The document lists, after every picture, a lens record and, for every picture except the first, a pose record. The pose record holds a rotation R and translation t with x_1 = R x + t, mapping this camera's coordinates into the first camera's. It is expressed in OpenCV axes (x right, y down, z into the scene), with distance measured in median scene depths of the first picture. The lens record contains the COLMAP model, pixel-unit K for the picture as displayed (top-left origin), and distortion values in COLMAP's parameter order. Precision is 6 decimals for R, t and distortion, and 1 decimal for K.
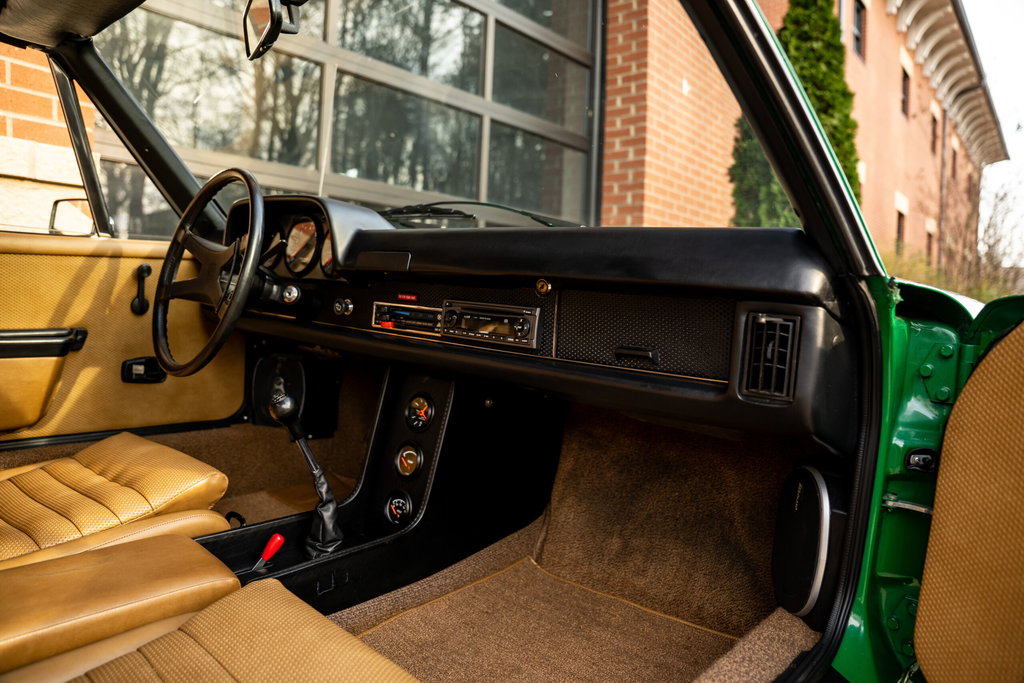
lens RADIAL K [[698.7, 0, 512.0], [0, 698.7, 341.5], [0, 0, 1]] dist [-0.165670, 0.117483]
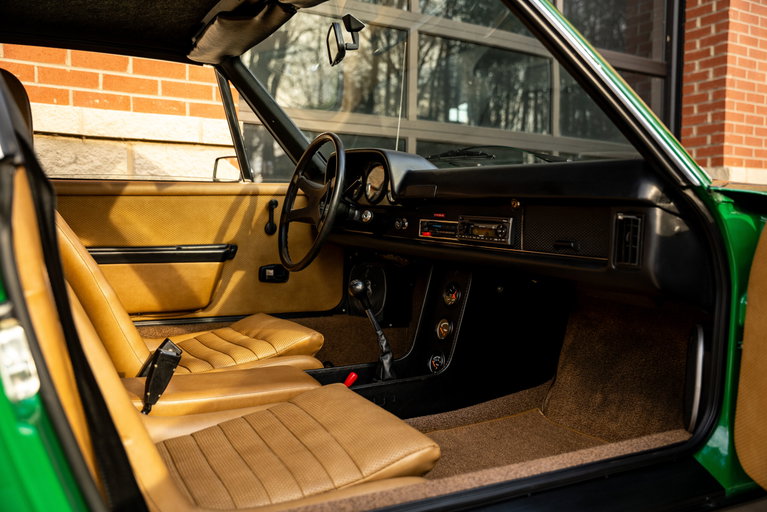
lens RADIAL K [[705.0, 0, 383.5], [0, 705.0, 256.0], [0, 0, 1]] dist [-0.058981, 0.009383]
pose [[0.939061, -0.014582, -0.343441, 0.219966], [0.006904, 0.999698, -0.023568, 0.050174], [0.343681, 0.019760, 0.938879, -0.385684]]
